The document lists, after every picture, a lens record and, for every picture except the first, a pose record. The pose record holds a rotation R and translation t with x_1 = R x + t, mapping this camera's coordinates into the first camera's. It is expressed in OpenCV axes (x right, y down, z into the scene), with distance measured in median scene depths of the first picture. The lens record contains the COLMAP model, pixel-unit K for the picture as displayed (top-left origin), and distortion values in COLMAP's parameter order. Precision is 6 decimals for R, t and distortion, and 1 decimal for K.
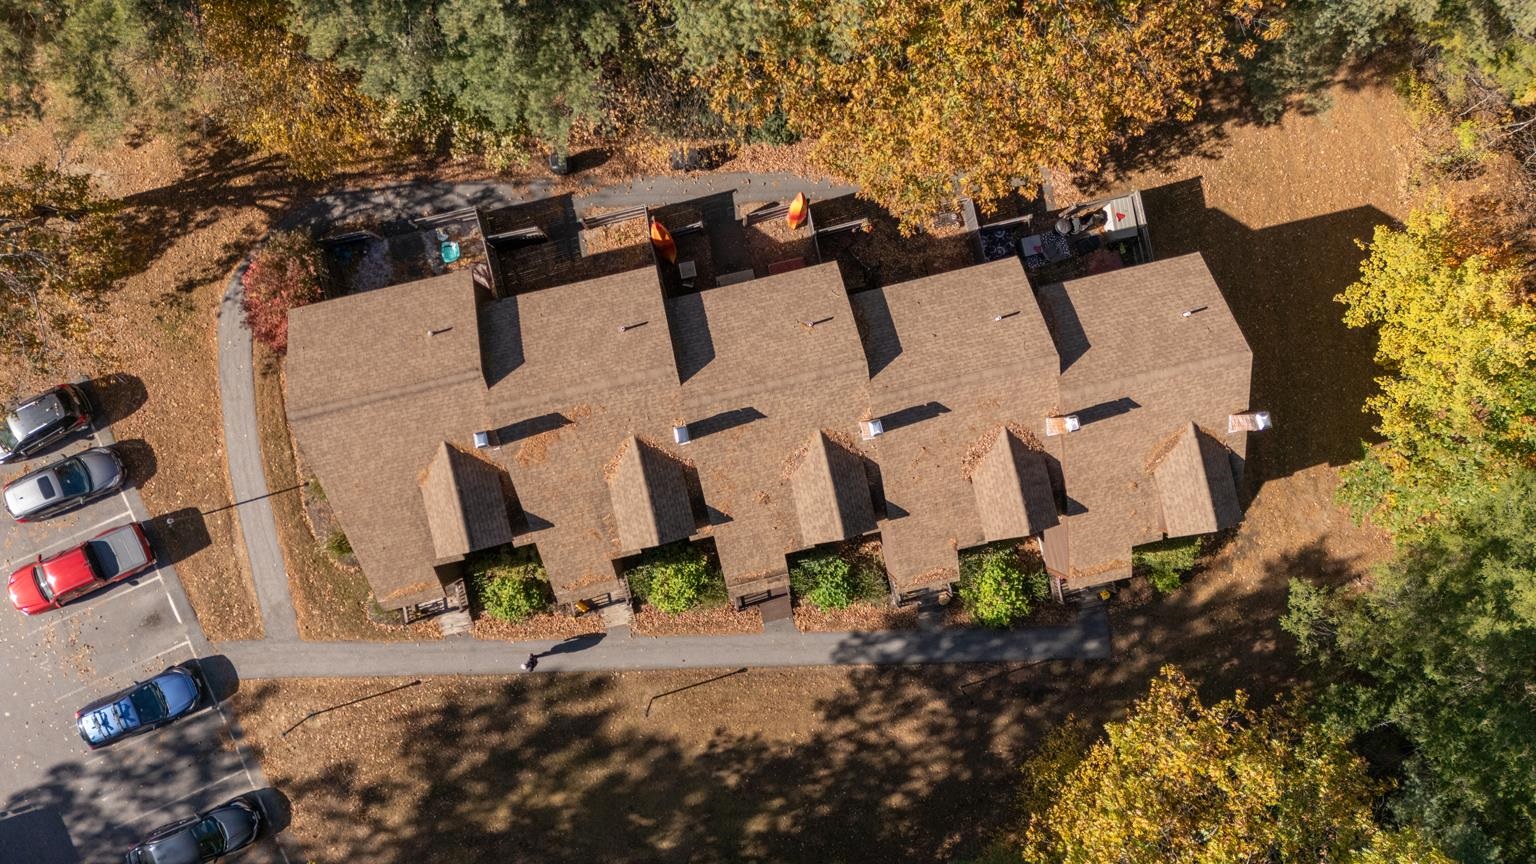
lens RADIAL K [[1111.5, 0, 773.6], [0, 1111.5, 443.7], [0, 0, 1]] dist [0.005749, -0.001442]
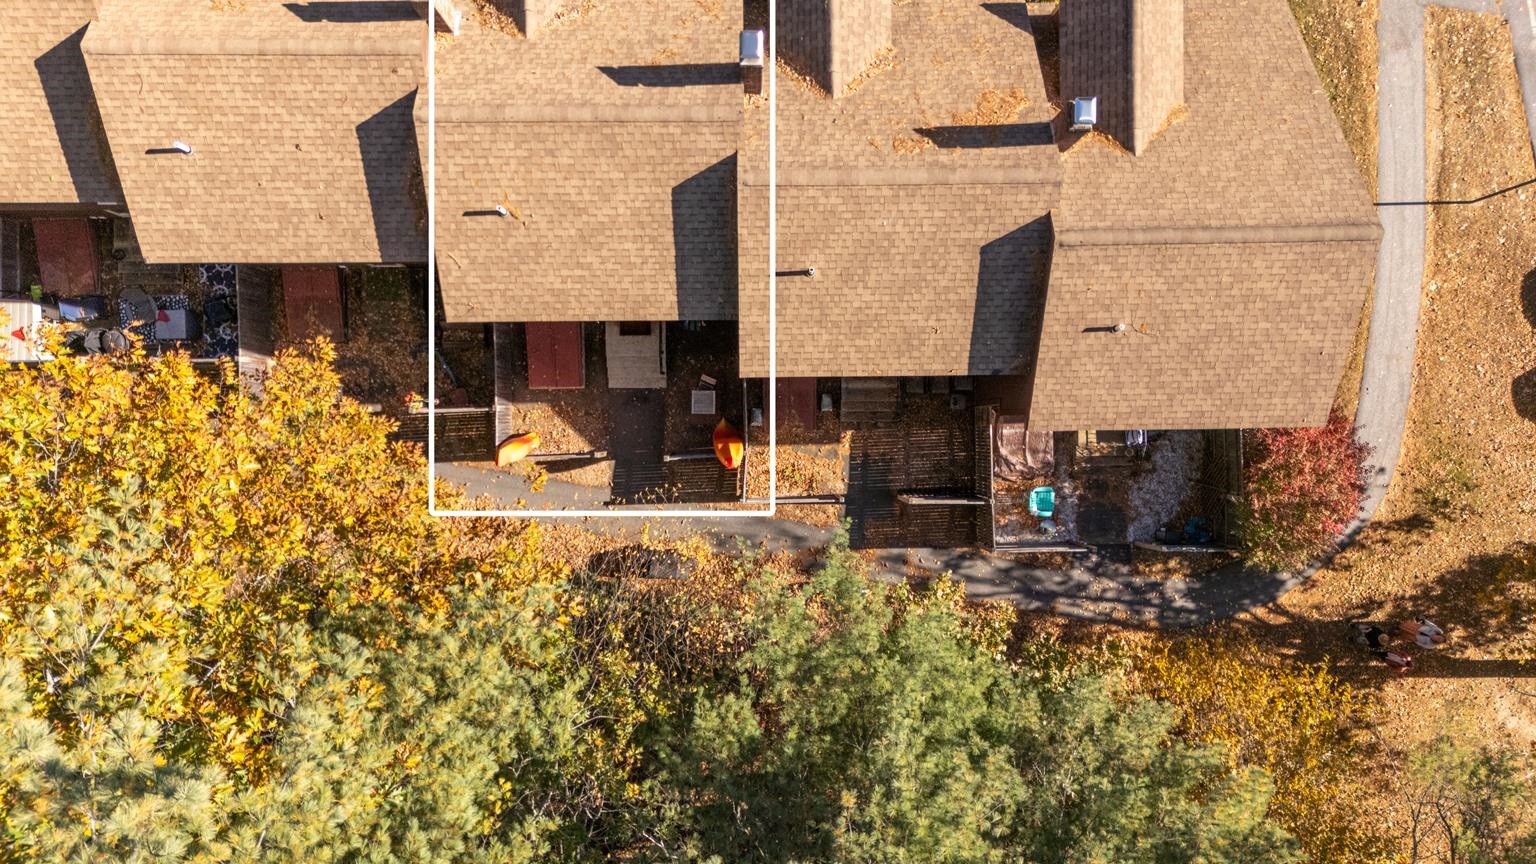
lens RADIAL K [[1111.5, 0, 772.4], [0, 1111.5, 443.4], [0, 0, 1]] dist [0.005749, -0.001442]
pose [[-0.975072, -0.213621, -0.060012, -0.096023], [0.215604, -0.976059, -0.028712, -0.176792], [-0.052442, -0.040935, 0.997785, 0.383776]]
